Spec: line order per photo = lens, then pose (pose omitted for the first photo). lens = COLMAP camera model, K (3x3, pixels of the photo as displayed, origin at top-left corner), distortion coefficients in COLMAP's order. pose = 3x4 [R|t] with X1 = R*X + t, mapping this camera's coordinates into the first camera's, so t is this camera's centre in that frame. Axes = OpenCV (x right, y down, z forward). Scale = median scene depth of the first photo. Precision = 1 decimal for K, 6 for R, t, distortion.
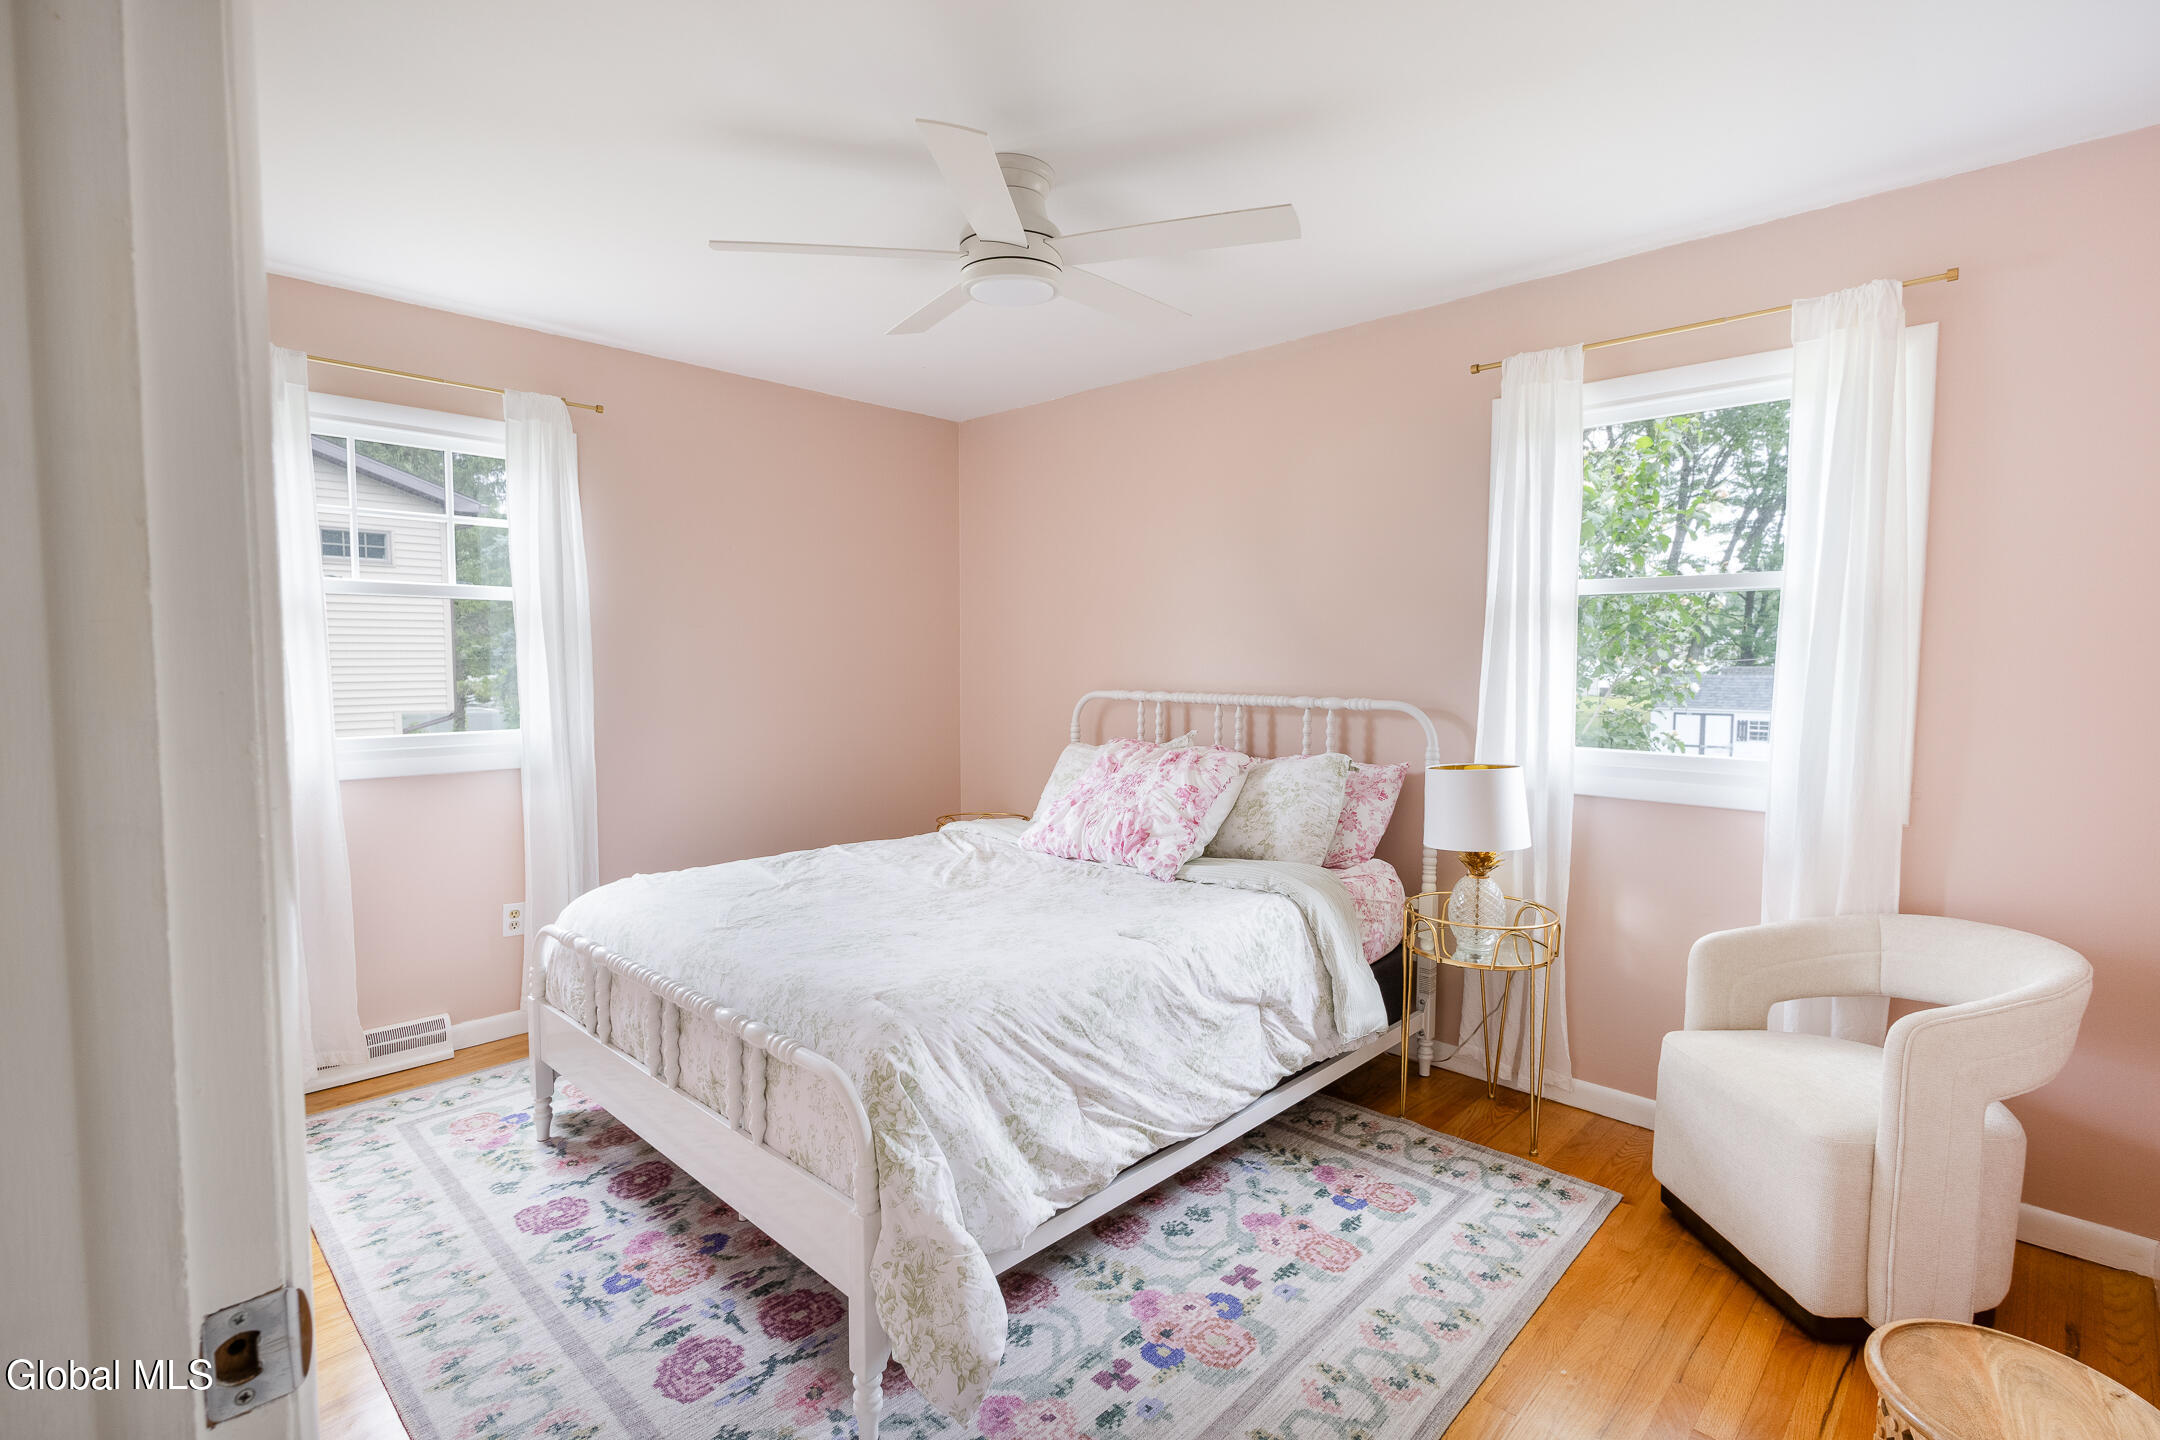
lens RADIAL K [[991.4, 0, 1085.1], [0, 991.4, 719.9], [0, 0, 1]] dist [0.000144, 0.000072]
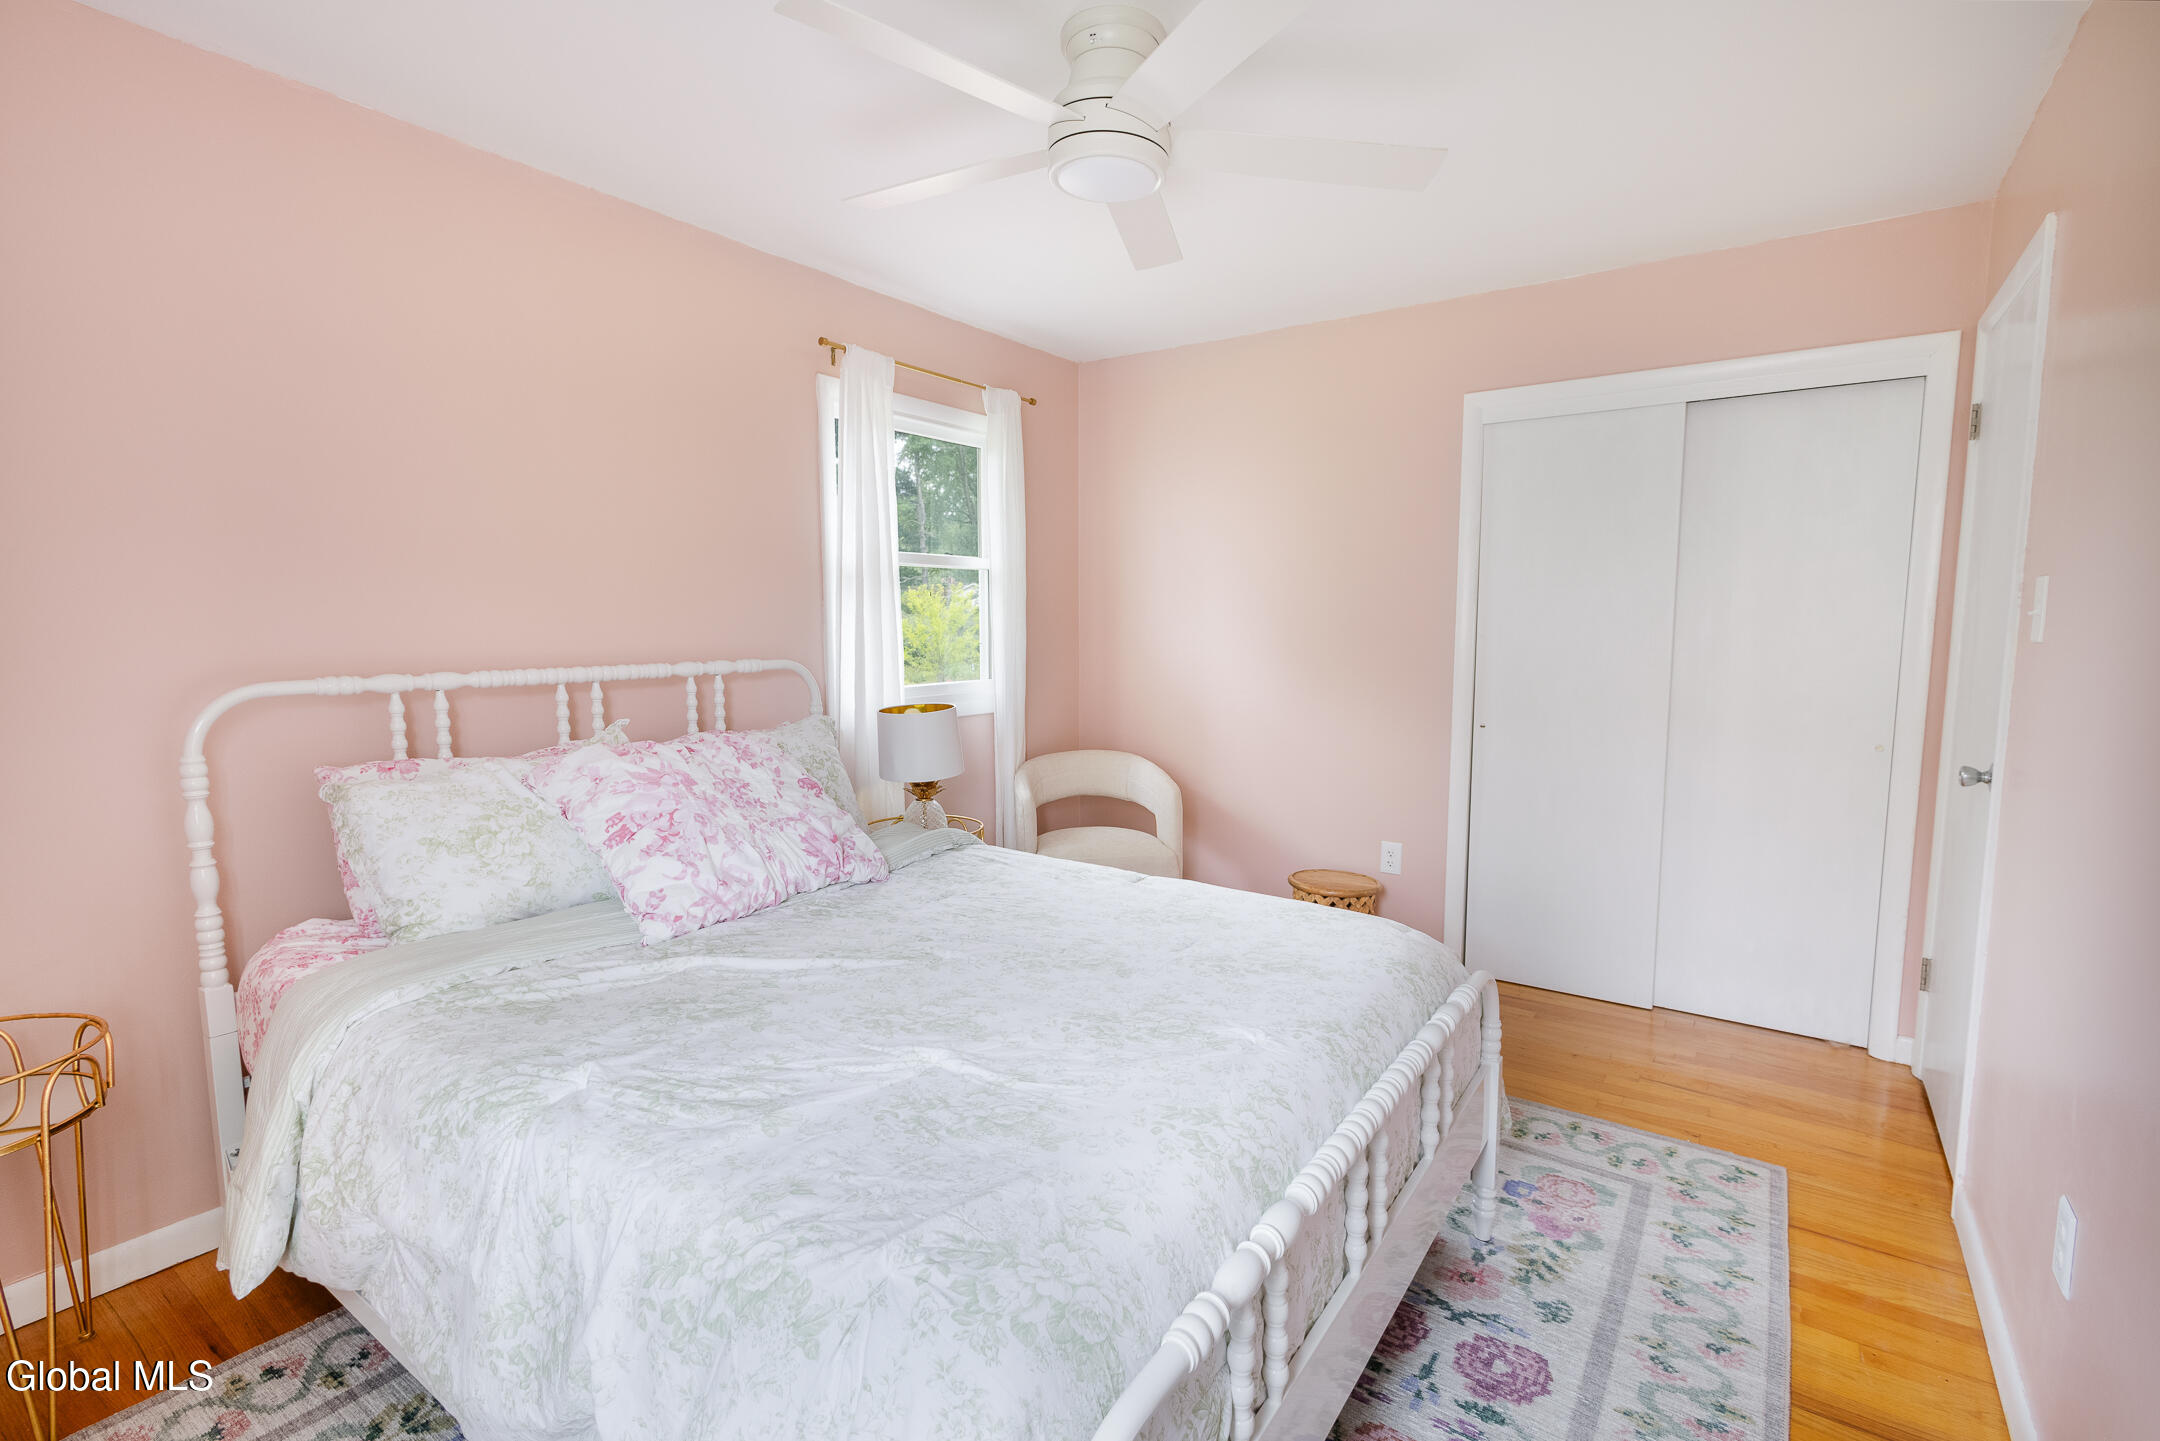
lens RADIAL K [[991.4, 0, 1084.7], [0, 991.4, 724.3], [0, 0, 1]] dist [0.000144, 0.000072]
pose [[-0.150004, -0.104562, 0.983141, -1.142507], [0.062709, 0.991383, 0.115007, -0.083495], [-0.986695, 0.078903, -0.142154, 1.416109]]
